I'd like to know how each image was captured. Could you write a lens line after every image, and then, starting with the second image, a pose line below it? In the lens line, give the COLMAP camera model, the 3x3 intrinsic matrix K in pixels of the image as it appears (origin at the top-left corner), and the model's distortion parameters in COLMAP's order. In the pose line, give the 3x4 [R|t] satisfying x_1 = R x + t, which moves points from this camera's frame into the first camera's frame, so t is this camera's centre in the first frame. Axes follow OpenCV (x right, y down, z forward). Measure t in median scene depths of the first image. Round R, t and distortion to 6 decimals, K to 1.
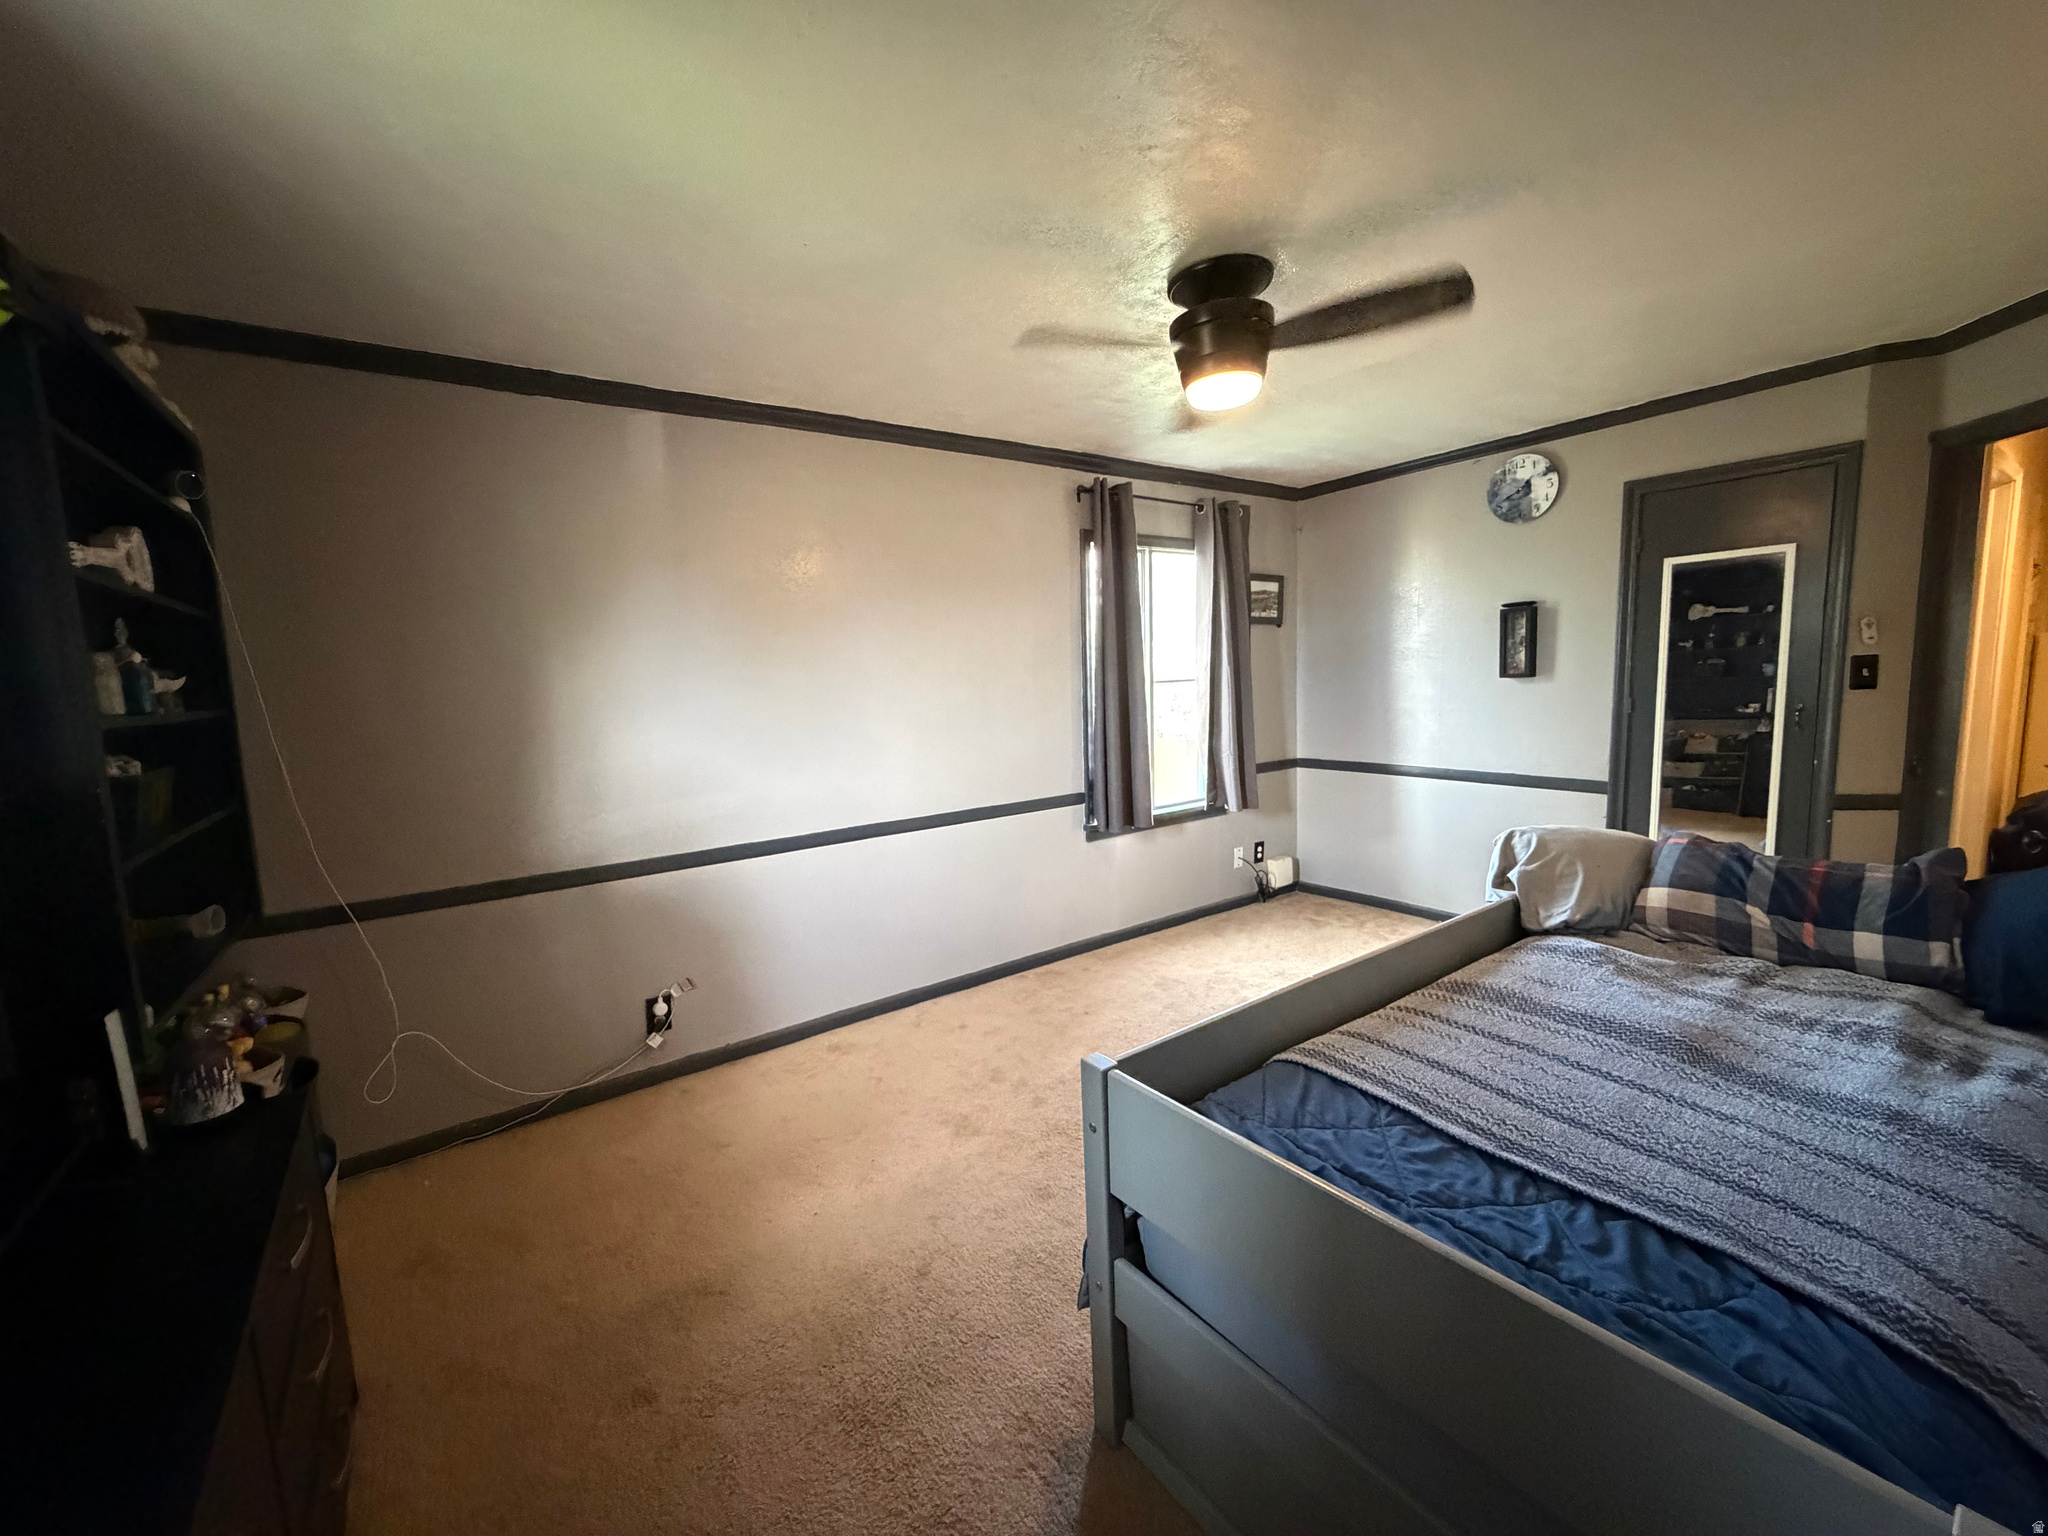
lens RADIAL K [[814.0, 0, 1039.1], [0, 814.0, 767.4], [0, 0, 1]] dist [0.001567, 0.000162]
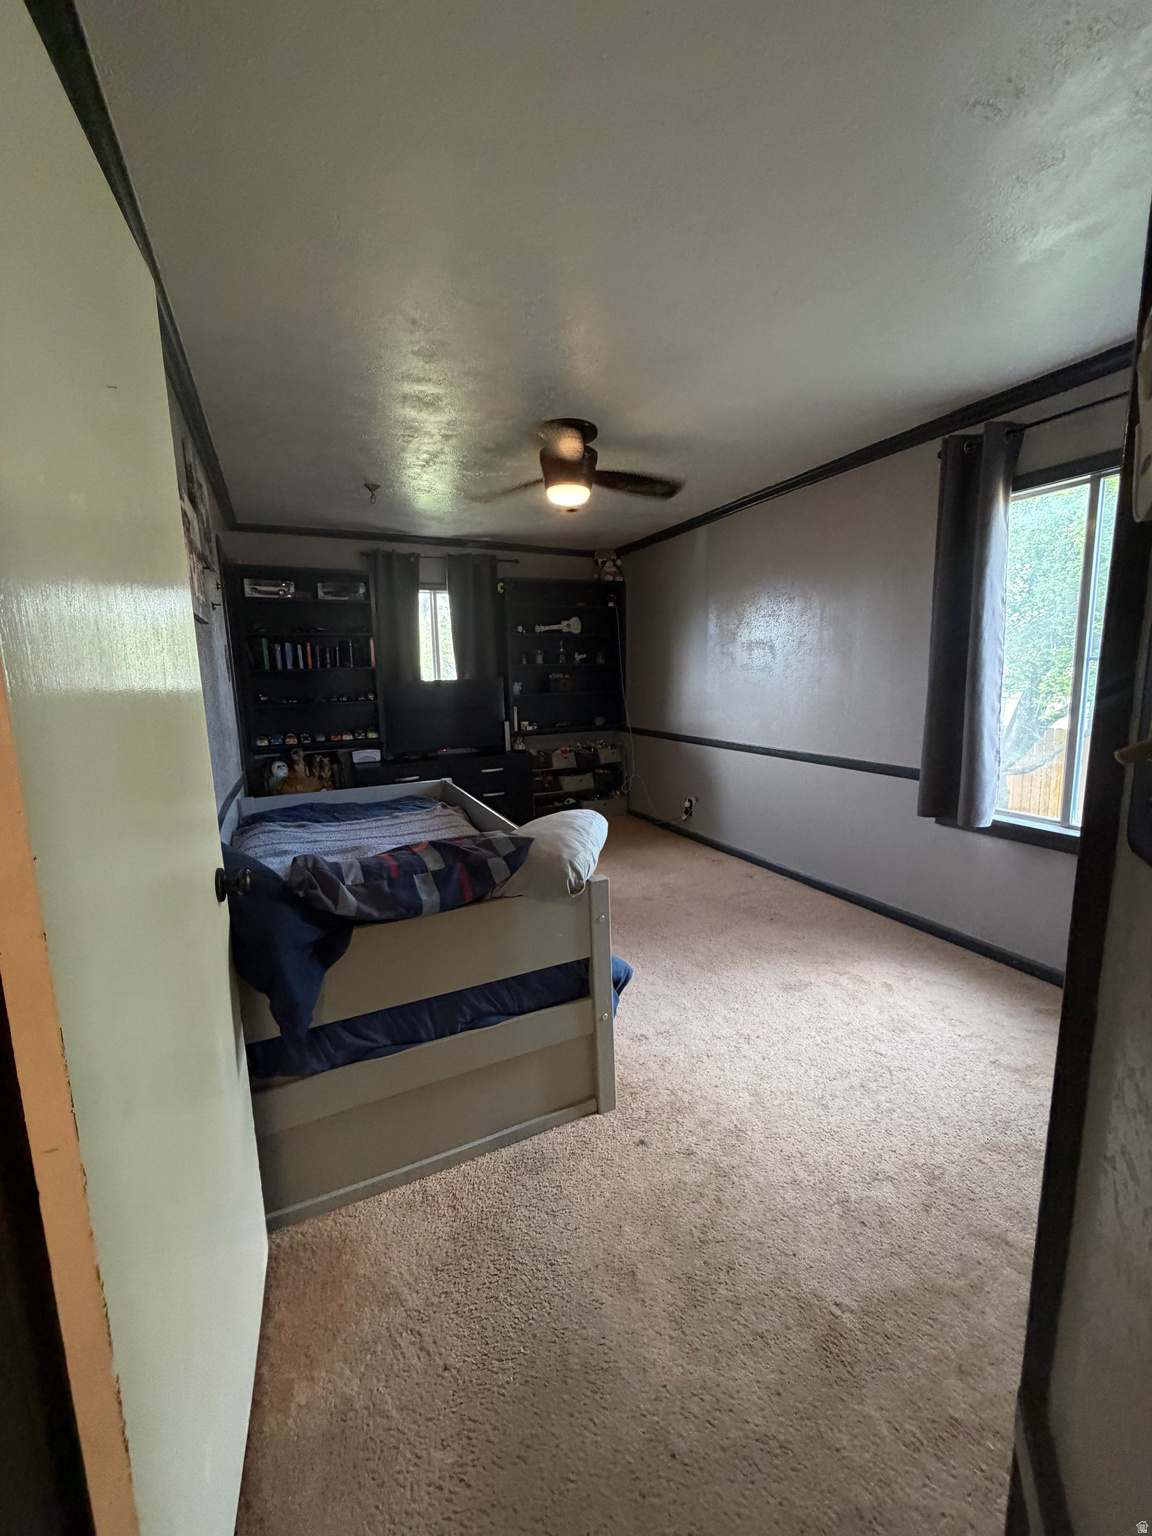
lens RADIAL K [[610.5, 0, 578.0], [0, 610.5, 760.0], [0, 0, 1]] dist [0.001567, 0.000162]
pose [[-0.172146, 0.190804, -0.966416, 1.122554], [-0.086025, 0.974402, 0.207704, -0.135113], [0.981308, 0.118891, -0.151326, 0.908023]]
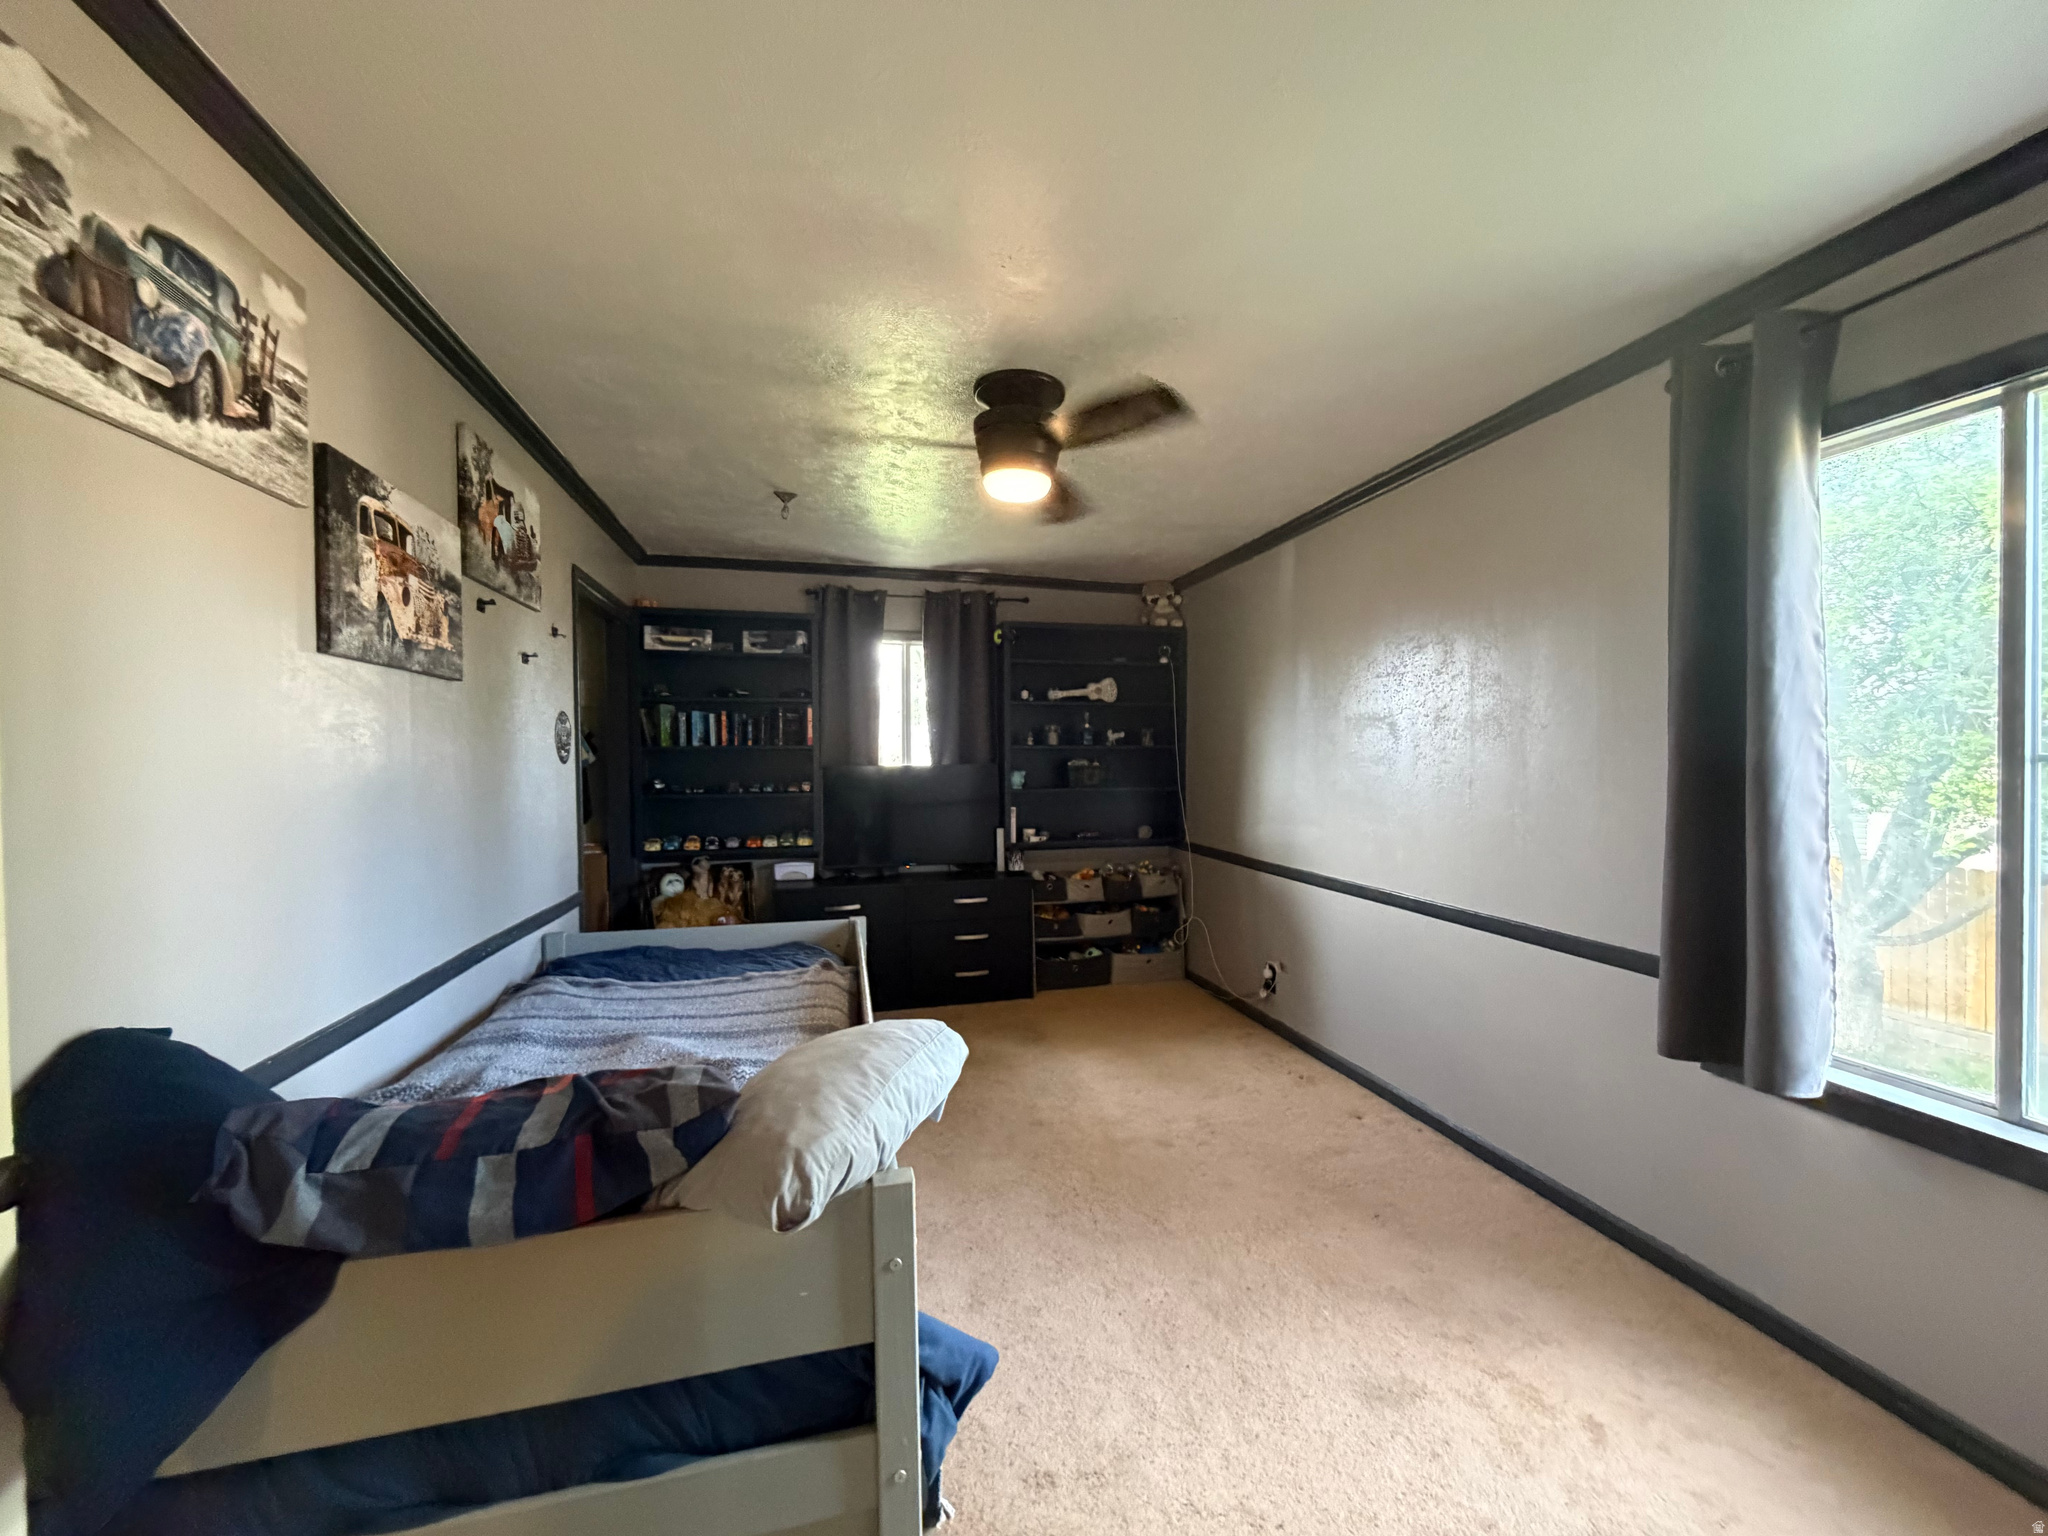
lens RADIAL K [[814.0, 0, 1039.1], [0, 814.0, 767.4], [0, 0, 1]] dist [0.001567, 0.000162]
pose [[-0.353857, 0.061565, -0.933271, 0.895378], [-0.091686, 0.990742, 0.100119, -0.144054], [0.930795, 0.120996, -0.344936, 1.030523]]
